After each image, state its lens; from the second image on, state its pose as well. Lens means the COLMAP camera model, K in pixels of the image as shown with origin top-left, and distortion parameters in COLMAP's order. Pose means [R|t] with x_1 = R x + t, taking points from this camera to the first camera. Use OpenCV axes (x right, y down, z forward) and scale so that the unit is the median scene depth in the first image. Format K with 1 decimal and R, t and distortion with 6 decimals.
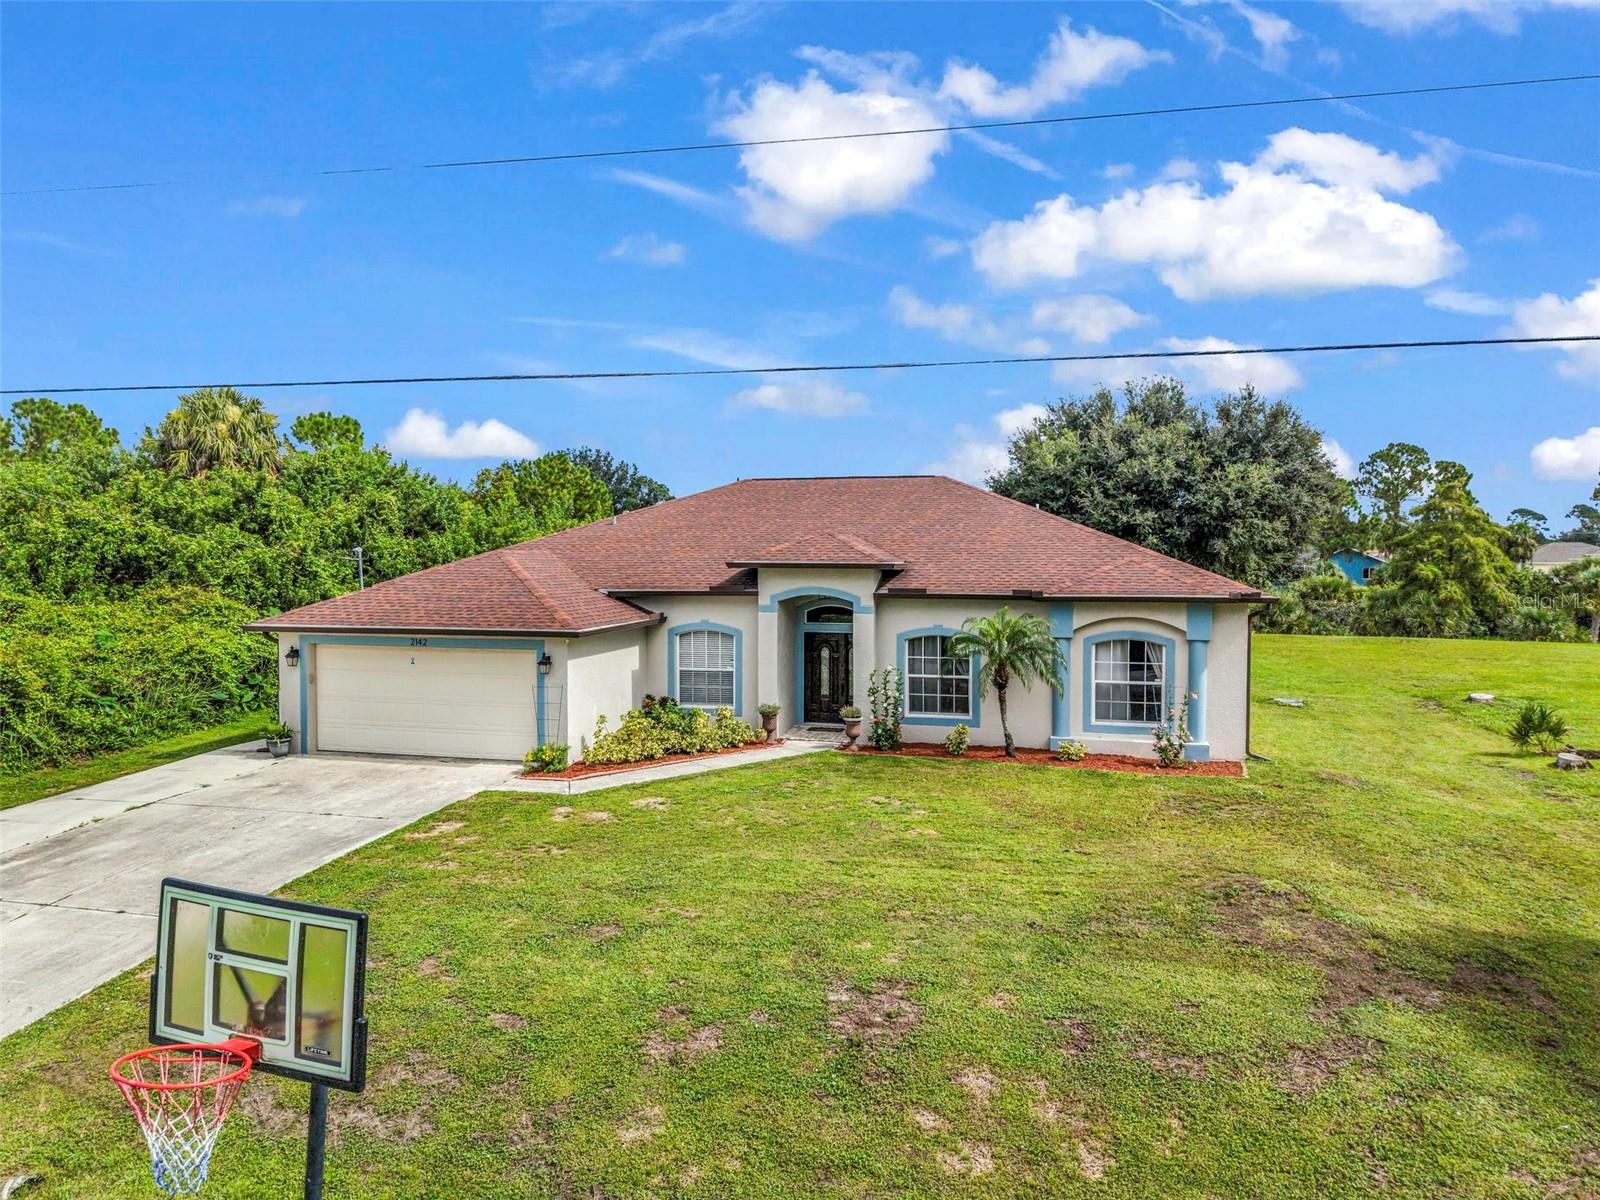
lens RADIAL K [[1069.7, 0, 800.0], [0, 1069.7, 600.0], [0, 0, 1]] dist [0.030661, -0.030294]
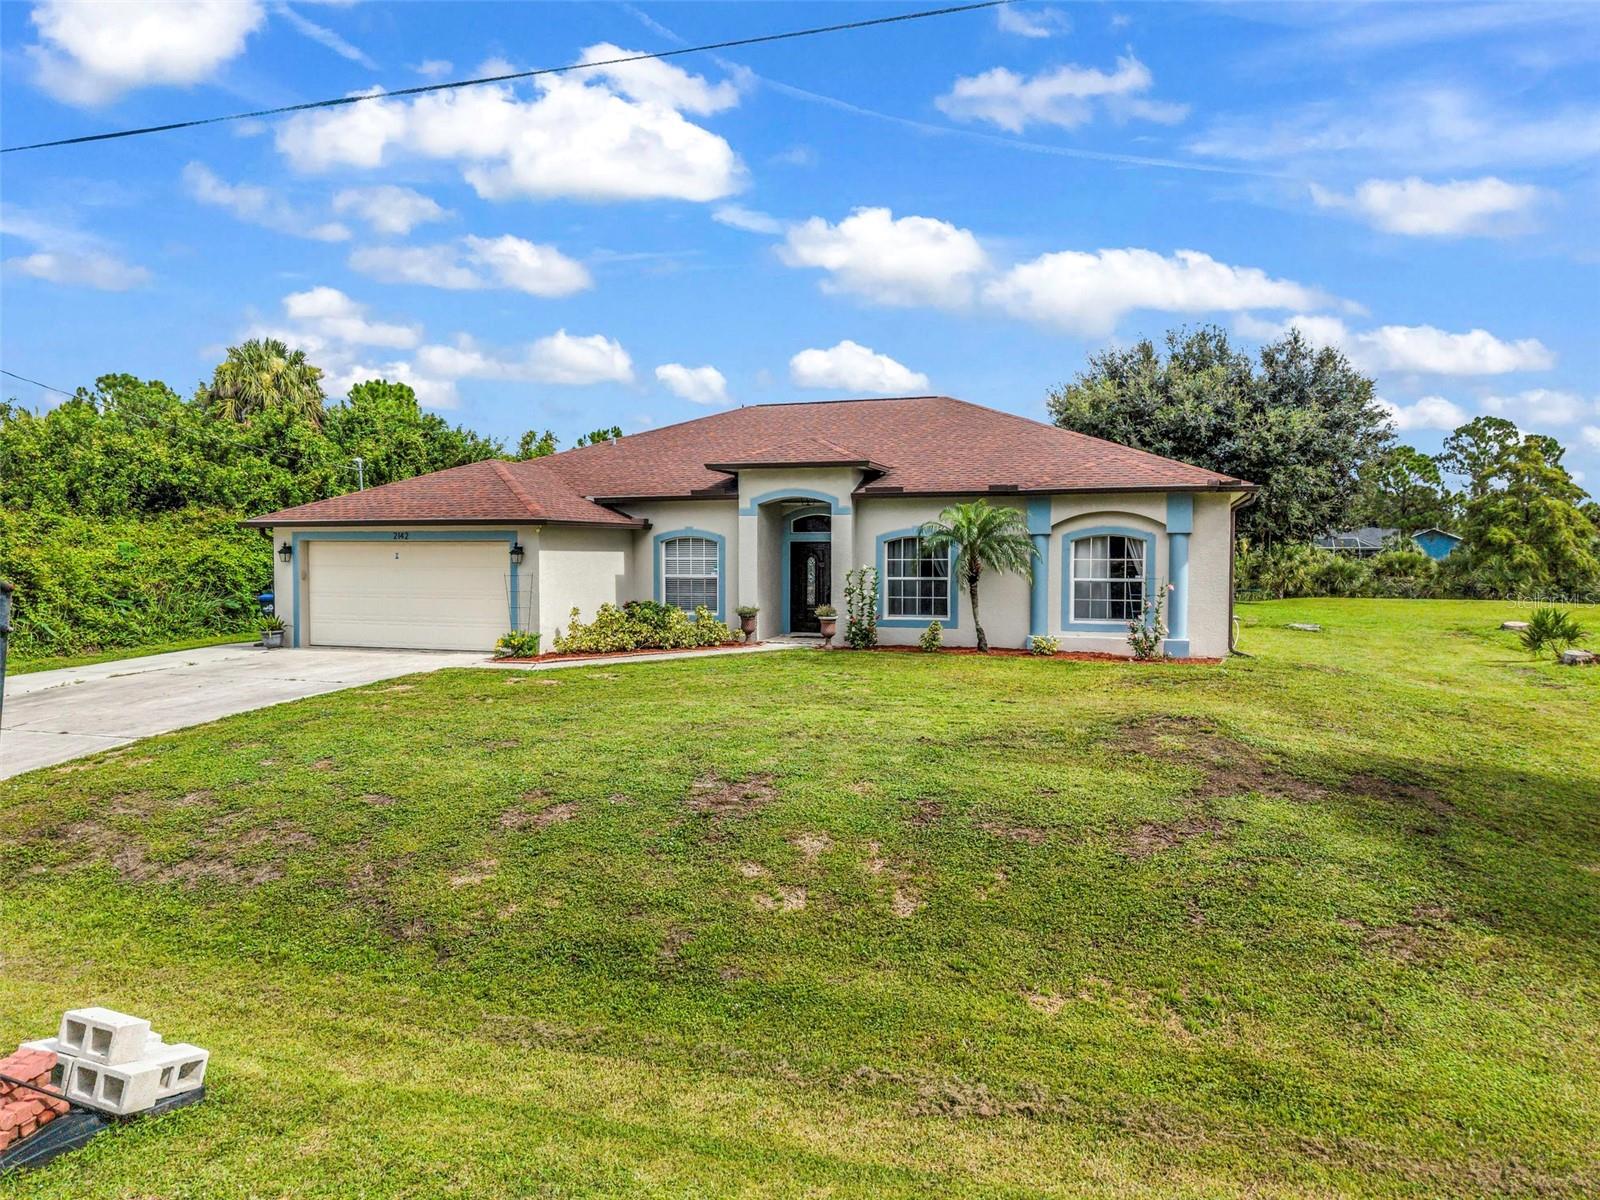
lens RADIAL K [[1069.7, 0, 800.0], [0, 1069.7, 600.0], [0, 0, 1]] dist [0.030661, -0.030294]
pose [[0.997299, 0.003383, -0.073372, 0.092849], [-0.003392, 0.999994, -0.000005, 0.091481], [0.073372, 0.000254, 0.997305, 0.004420]]
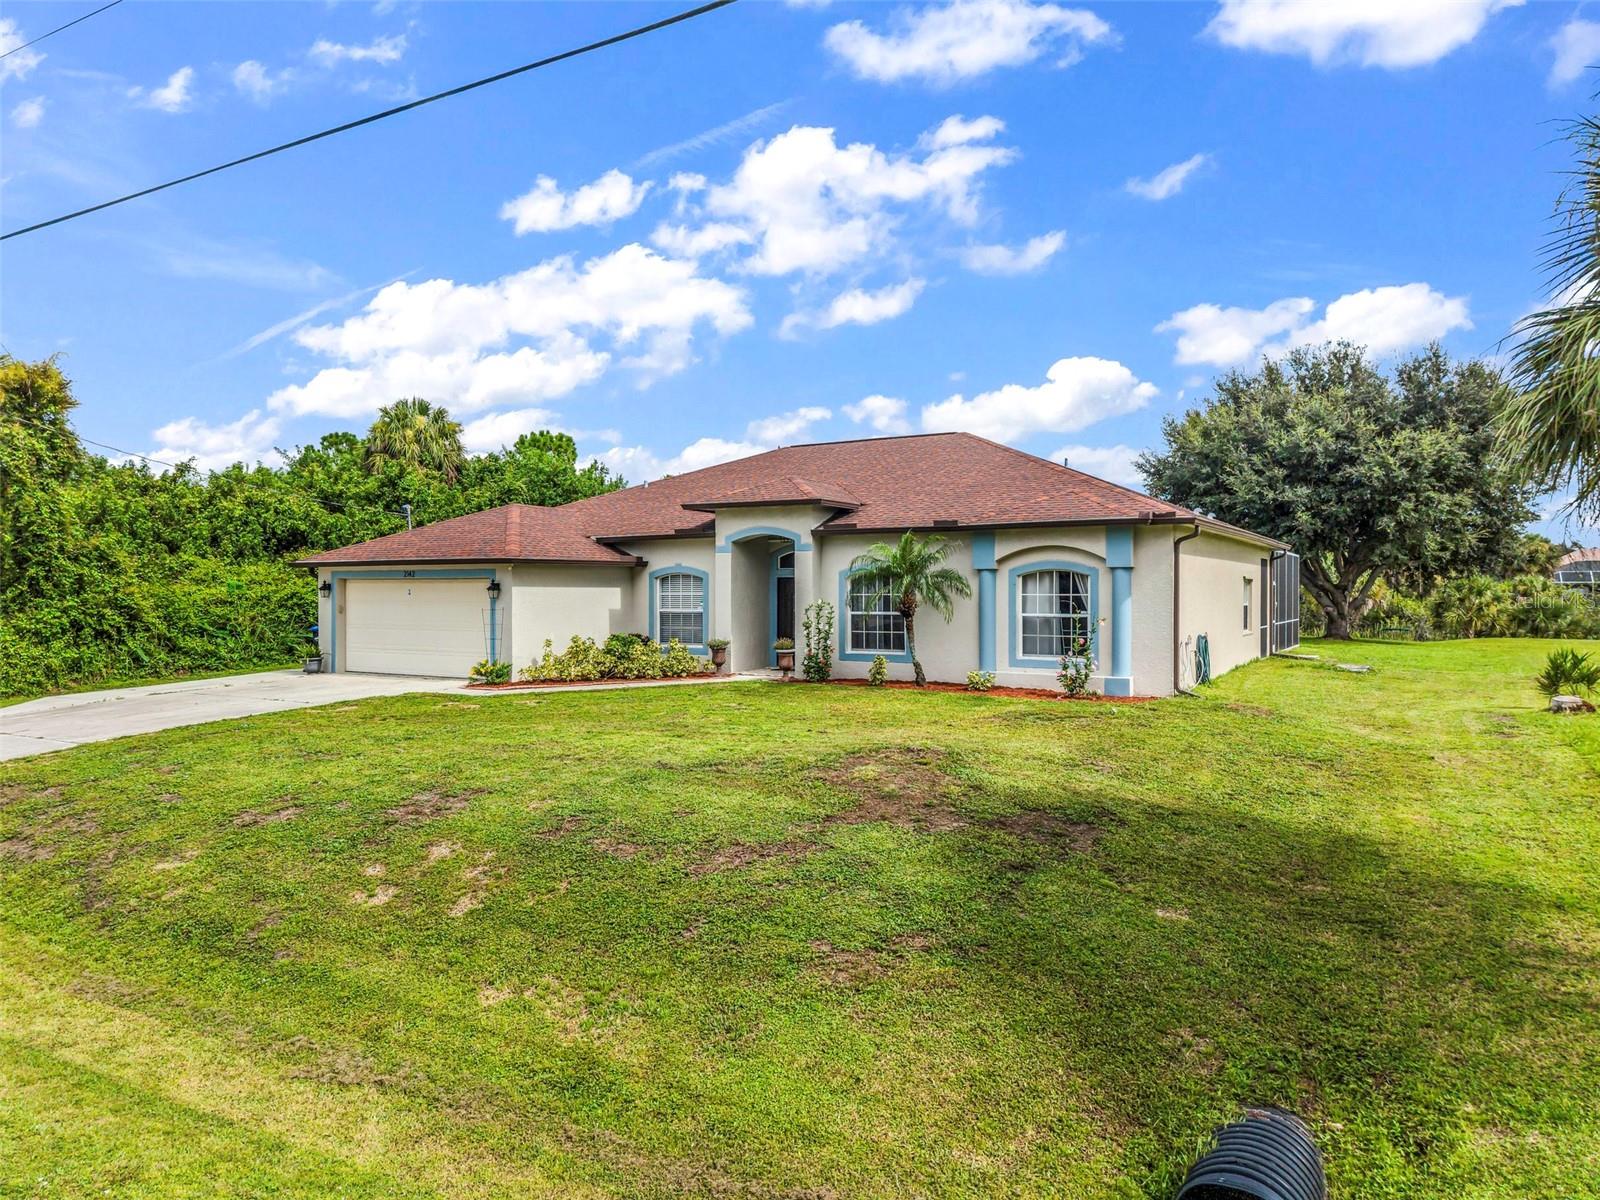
lens RADIAL K [[1072.5, 0, 800.0], [0, 1072.5, 600.0], [0, 0, 1]] dist [0.031812, -0.034607]
pose [[0.959575, 0.001035, -0.281450, 0.339944], [-0.010707, 0.999404, -0.032830, 0.092439], [0.281248, 0.034516, 0.959014, 0.015496]]
